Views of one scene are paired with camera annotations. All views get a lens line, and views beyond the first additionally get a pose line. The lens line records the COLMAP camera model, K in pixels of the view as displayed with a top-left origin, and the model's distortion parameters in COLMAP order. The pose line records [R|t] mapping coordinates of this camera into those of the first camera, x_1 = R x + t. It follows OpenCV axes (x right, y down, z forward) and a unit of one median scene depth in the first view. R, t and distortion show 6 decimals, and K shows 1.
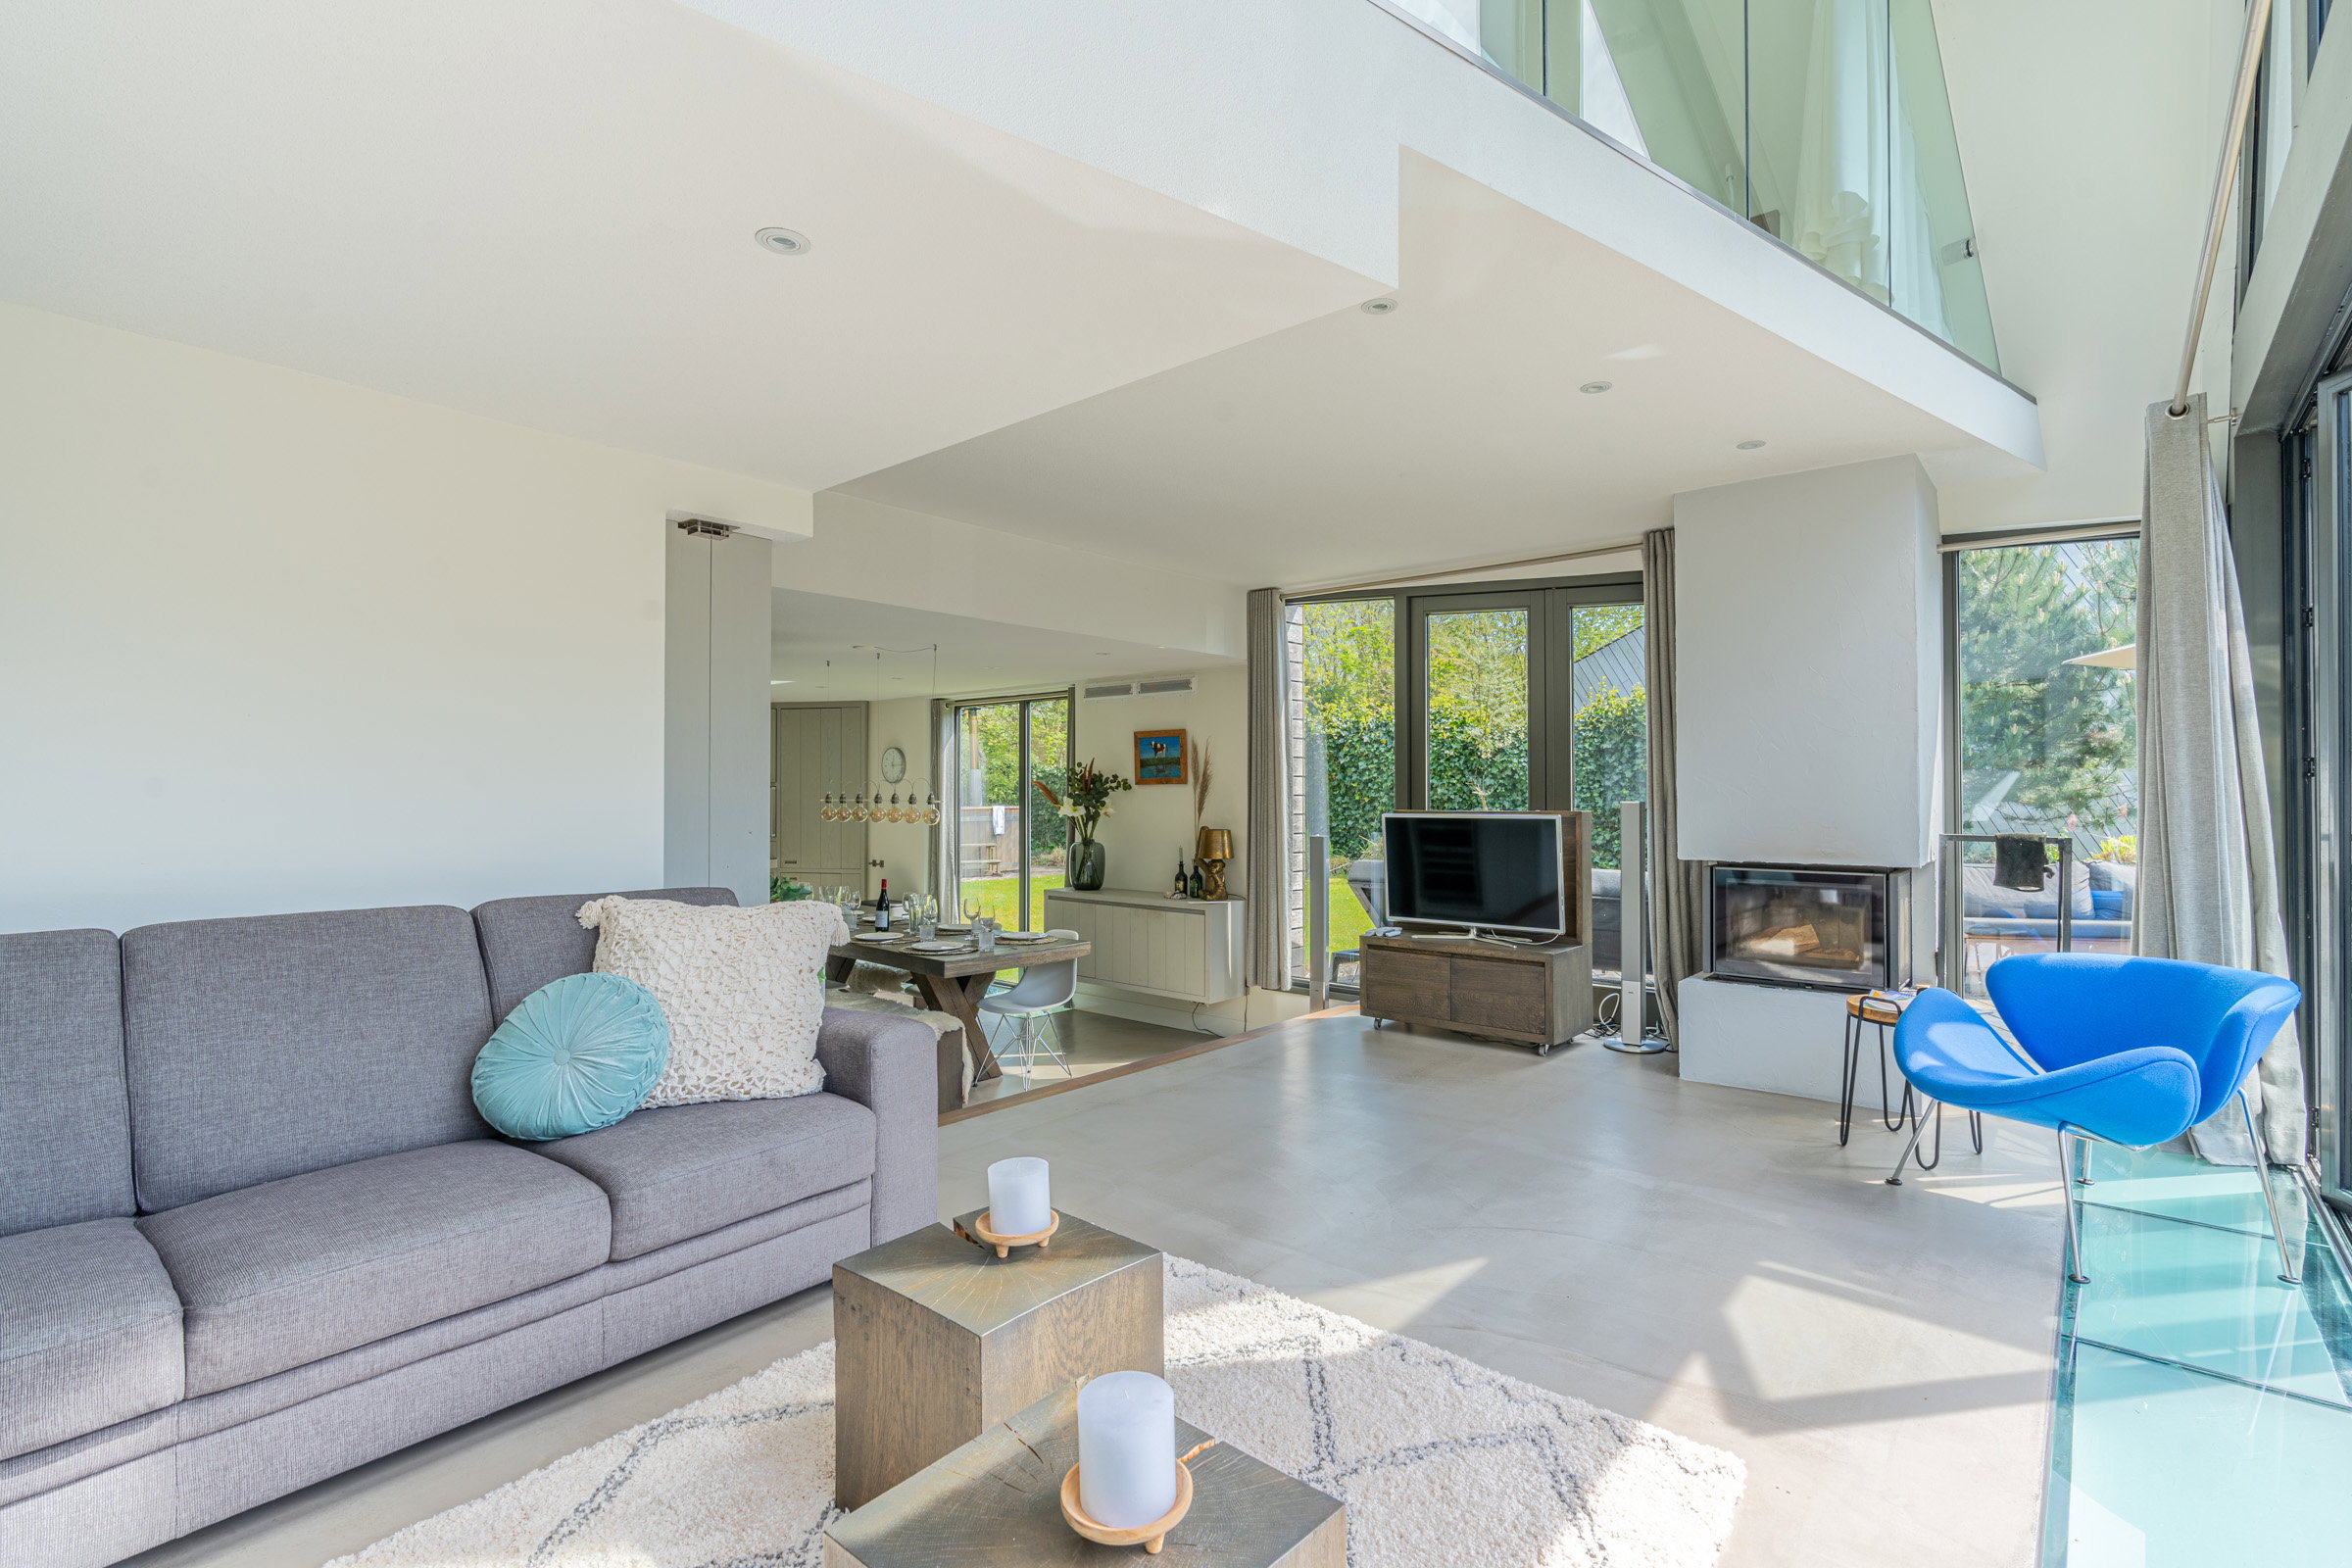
lens RADIAL K [[1083.3, 0, 1176.0], [0, 1083.3, 784.0], [0, 0, 1]] dist [-0.001091, 0.000074]
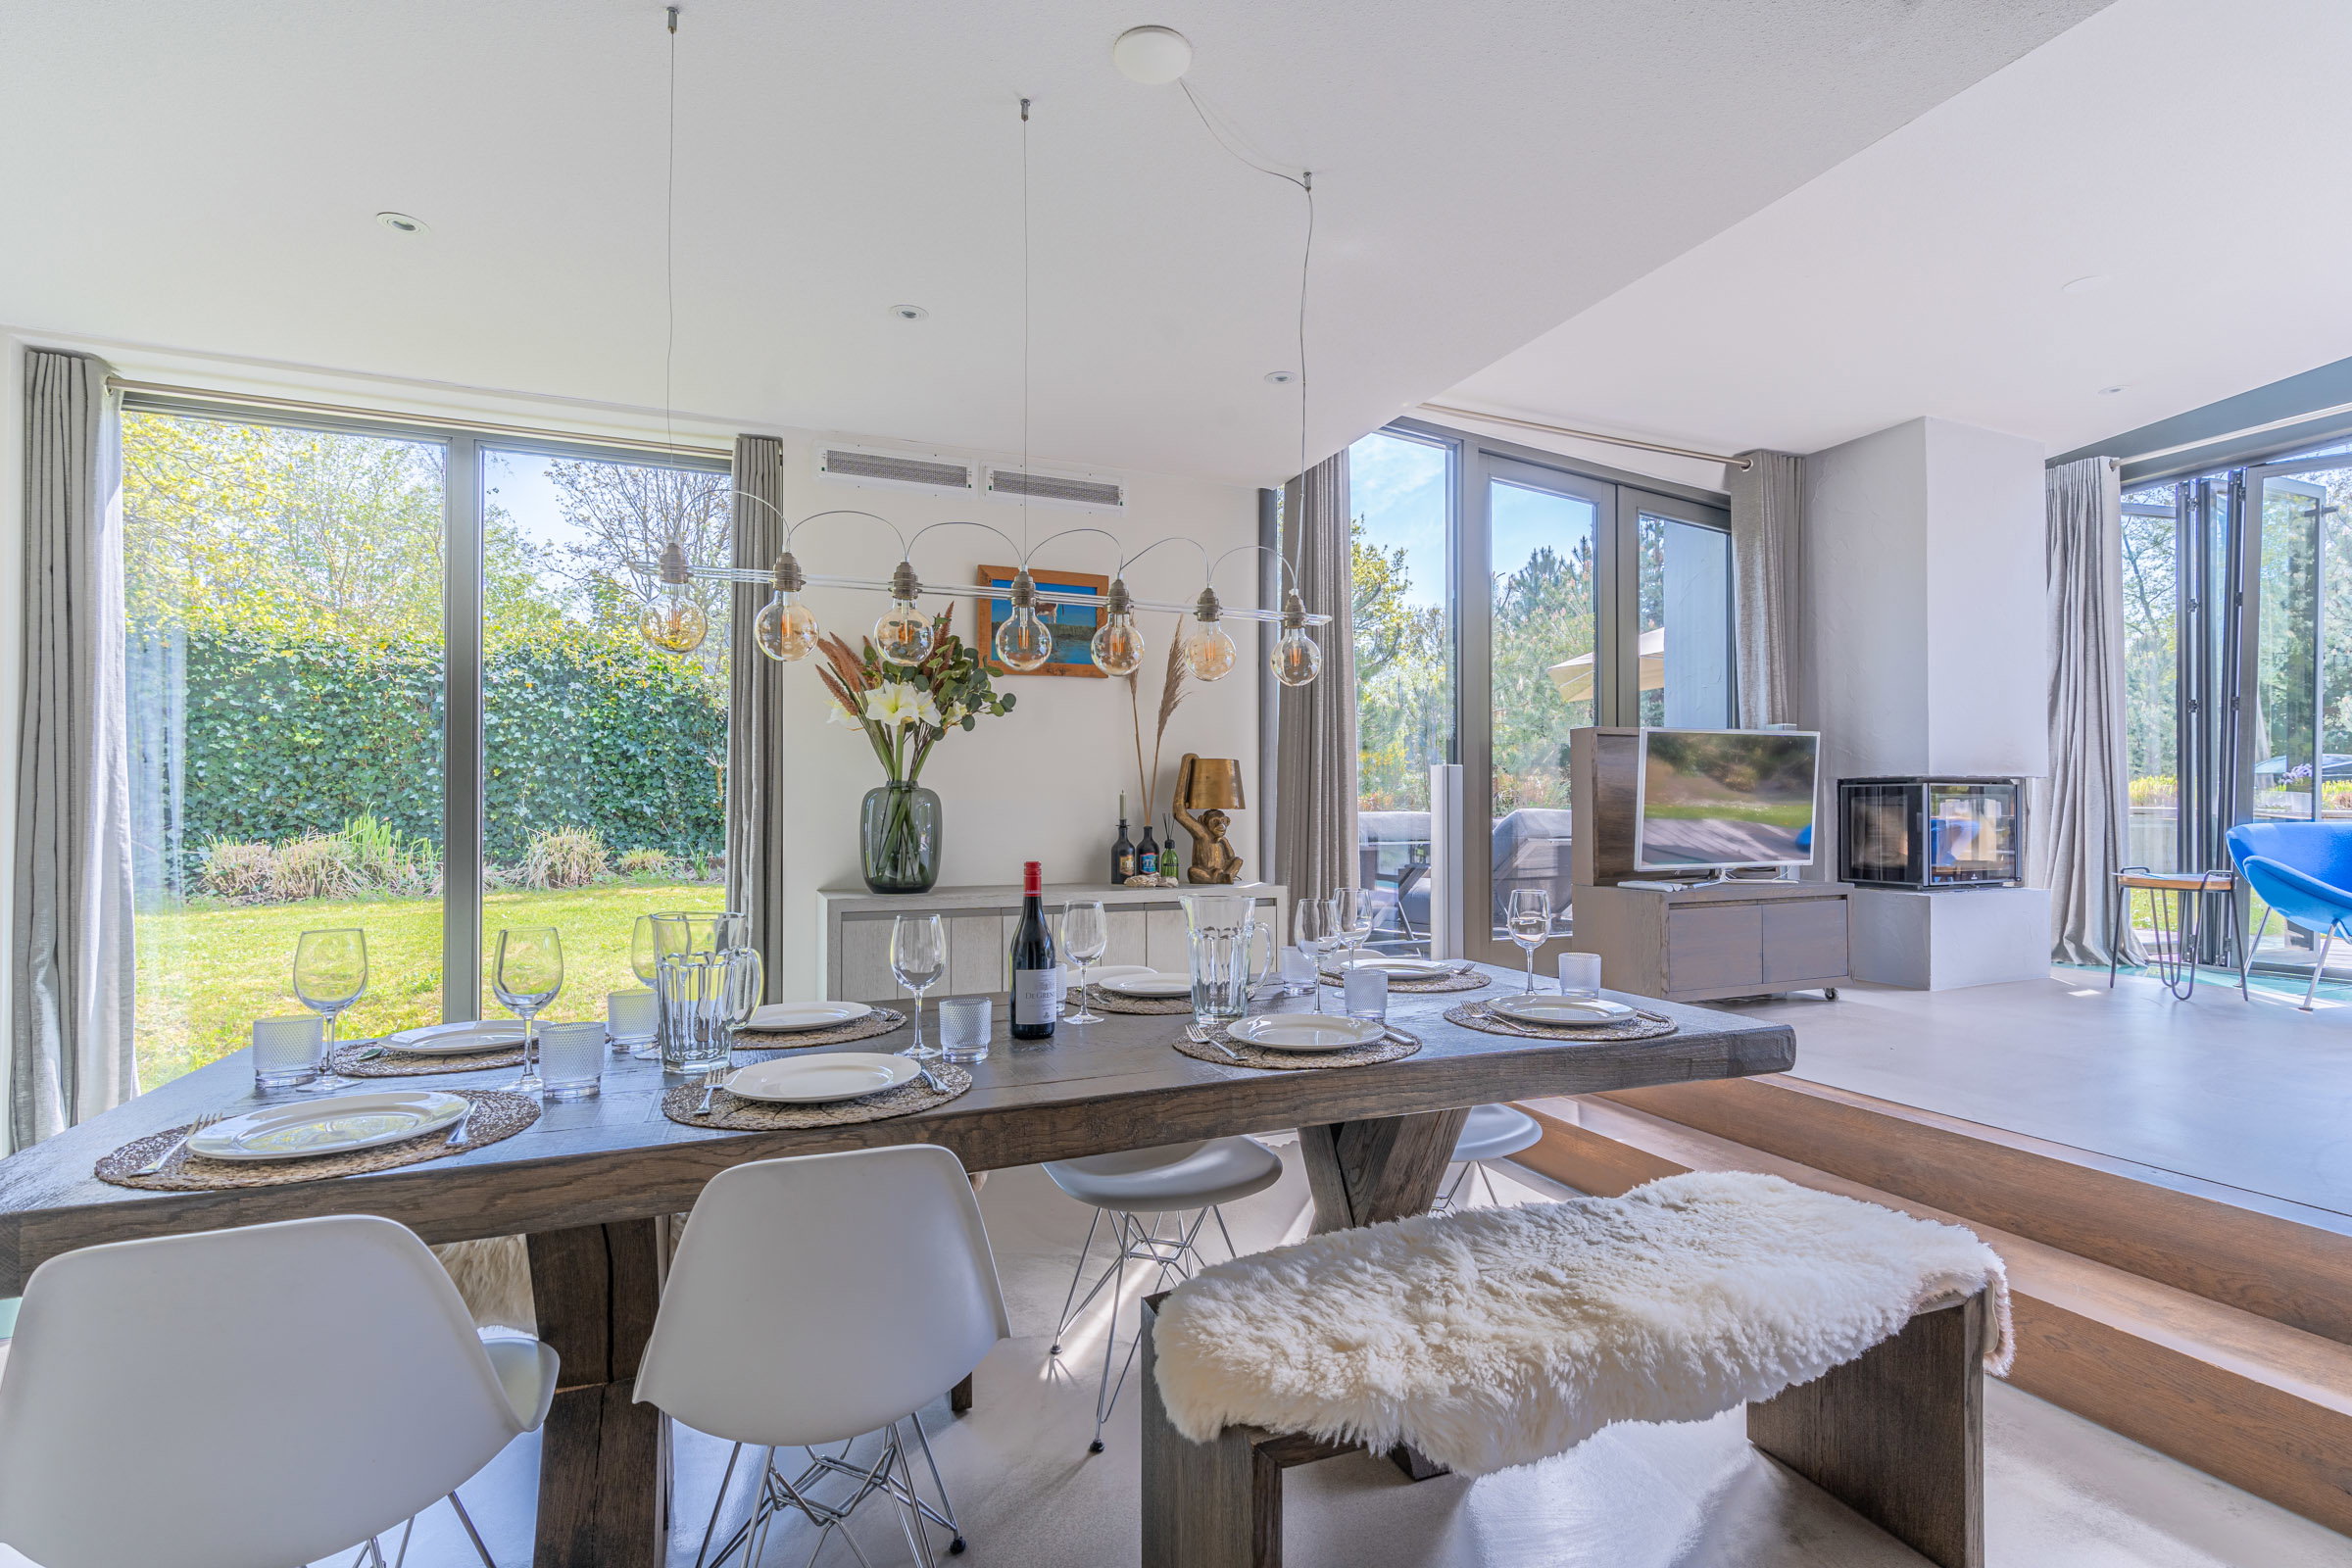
lens RADIAL K [[1091.6, 0, 1184.5], [0, 1091.6, 828.4], [0, 0, 1]] dist [-0.002388, -0.000191]
pose [[0.432966, -0.011792, 0.901333, -0.666655], [-0.009411, 0.999801, 0.017600, 0.093346], [-0.901361, -0.016103, 0.432768, 1.037602]]
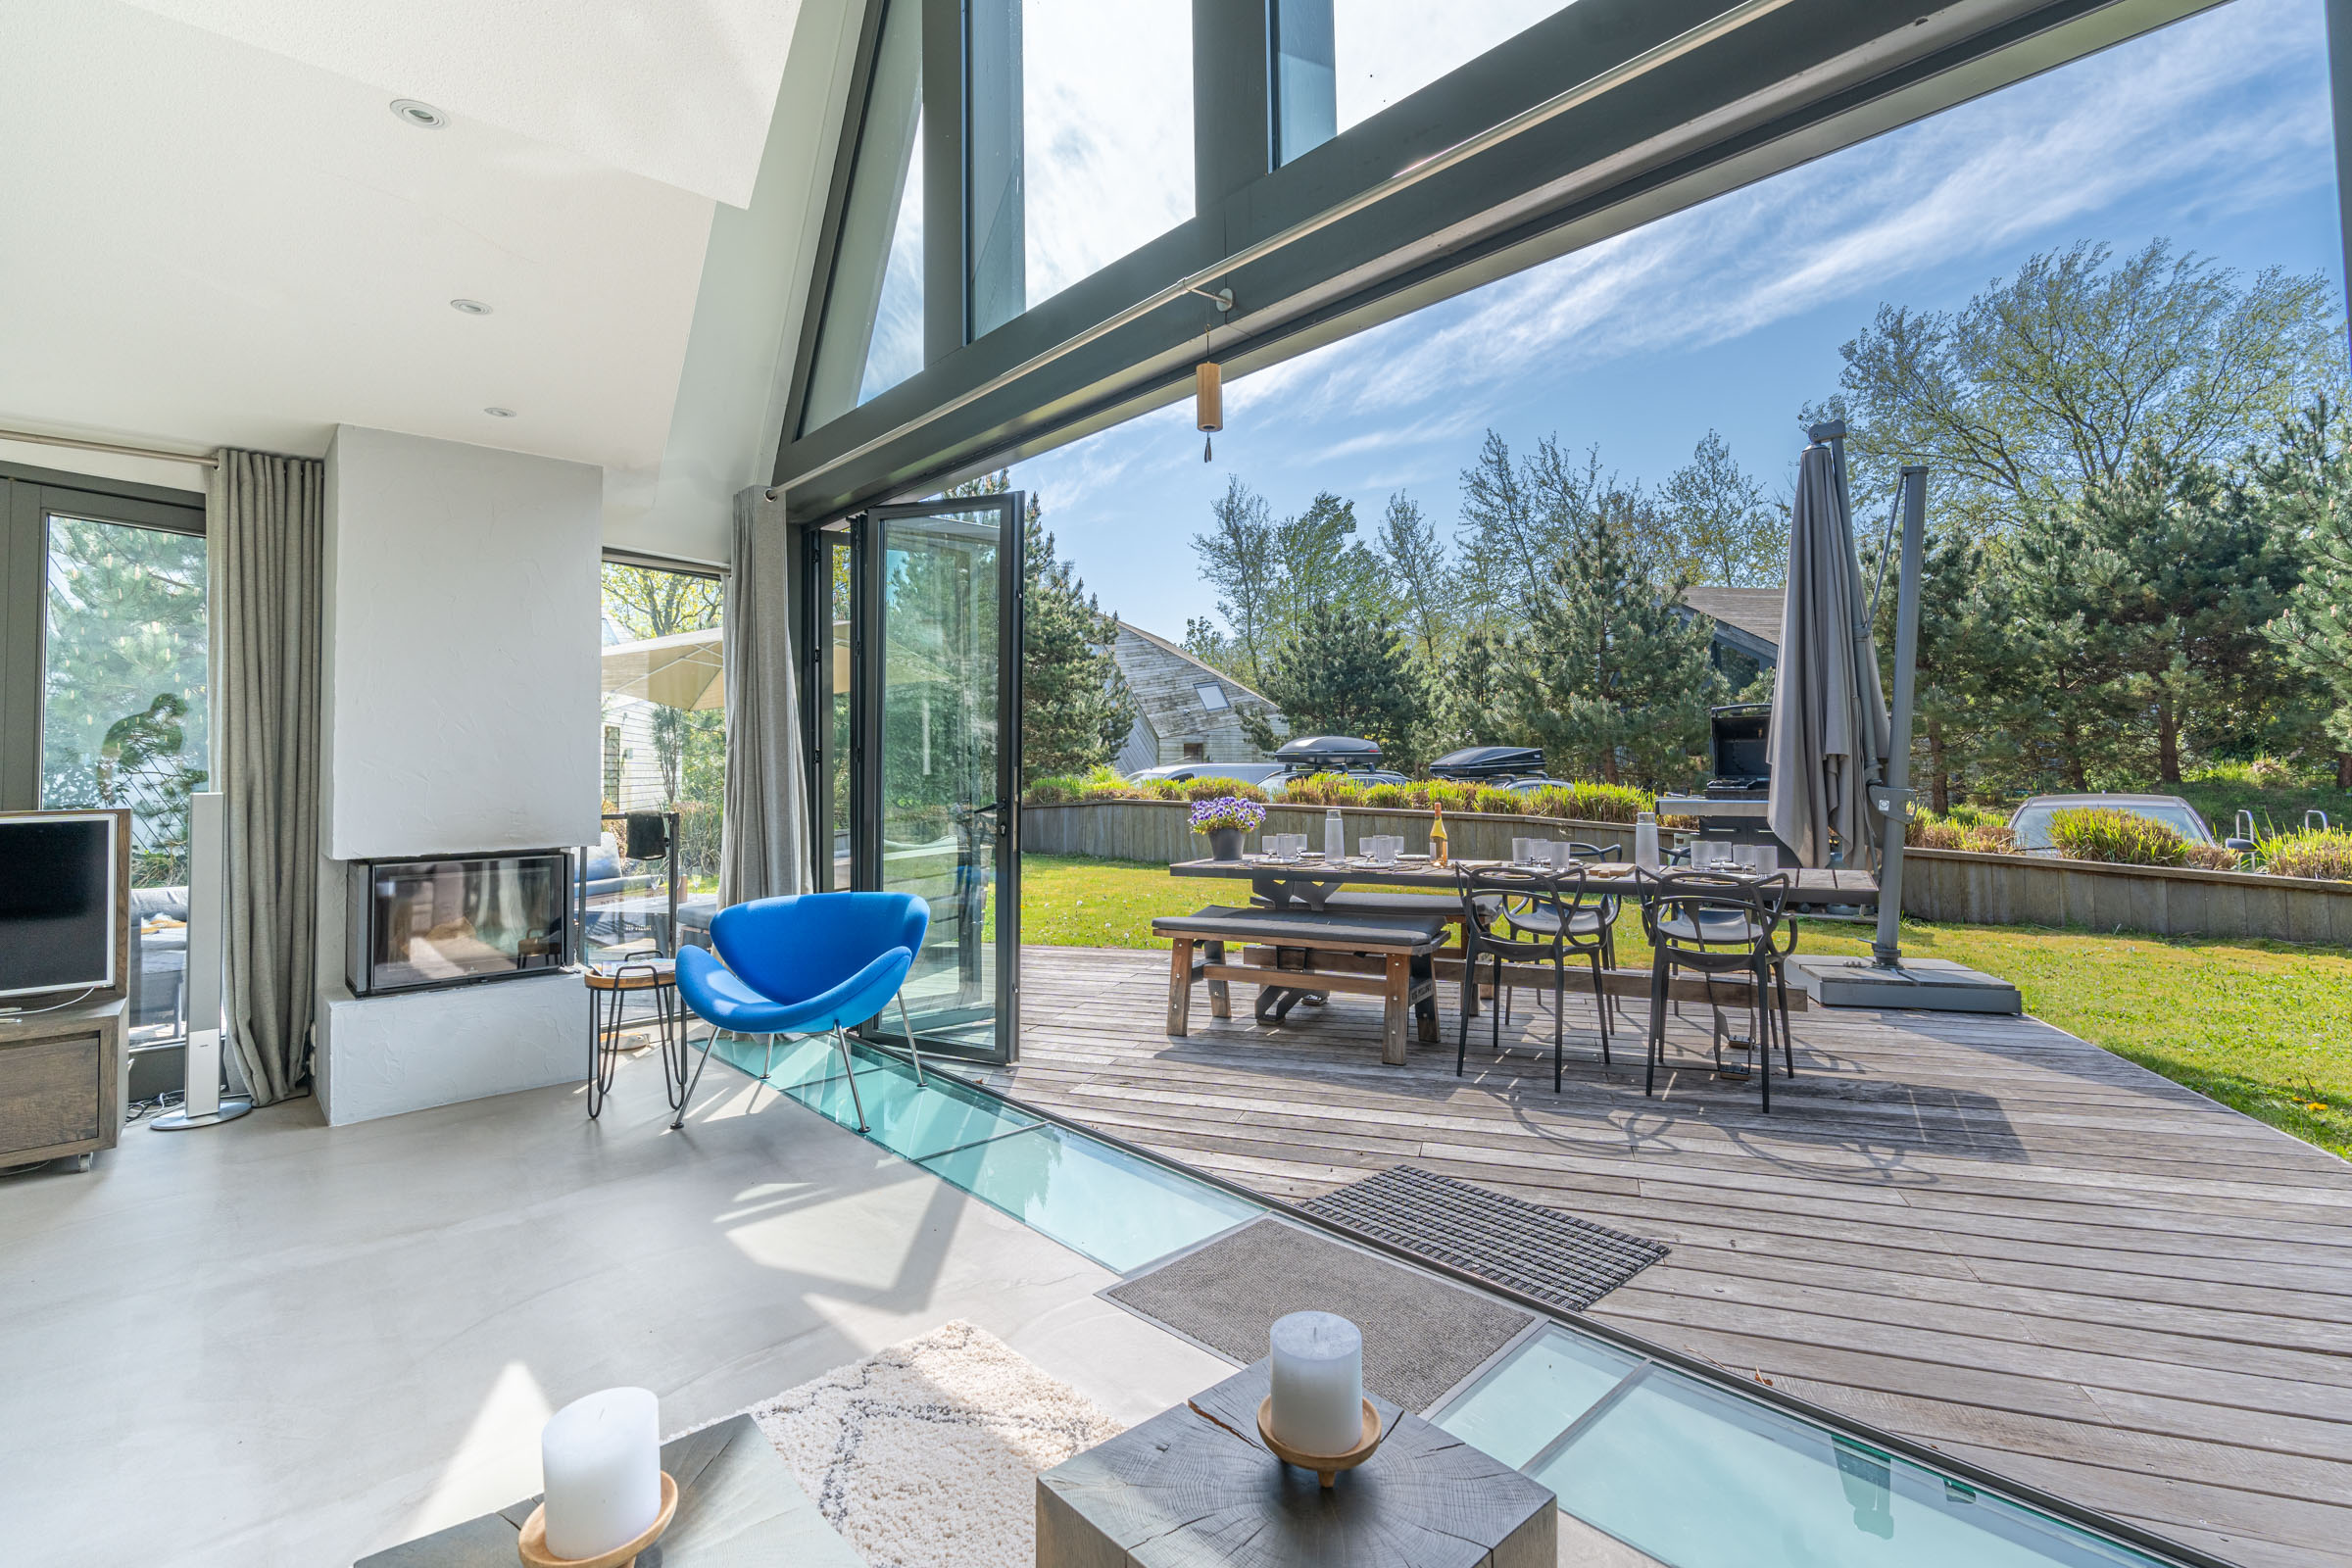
lens RADIAL K [[1083.0, 0, 1196.4], [0, 1083.0, 725.4], [0, 0, 1]] dist [-0.006976, 0.000383]
pose [[0.114987, 0.039076, 0.992598, -0.248876], [0.003791, 0.999201, -0.039775, 0.001417], [-0.993360, 0.008337, 0.114747, 0.214162]]
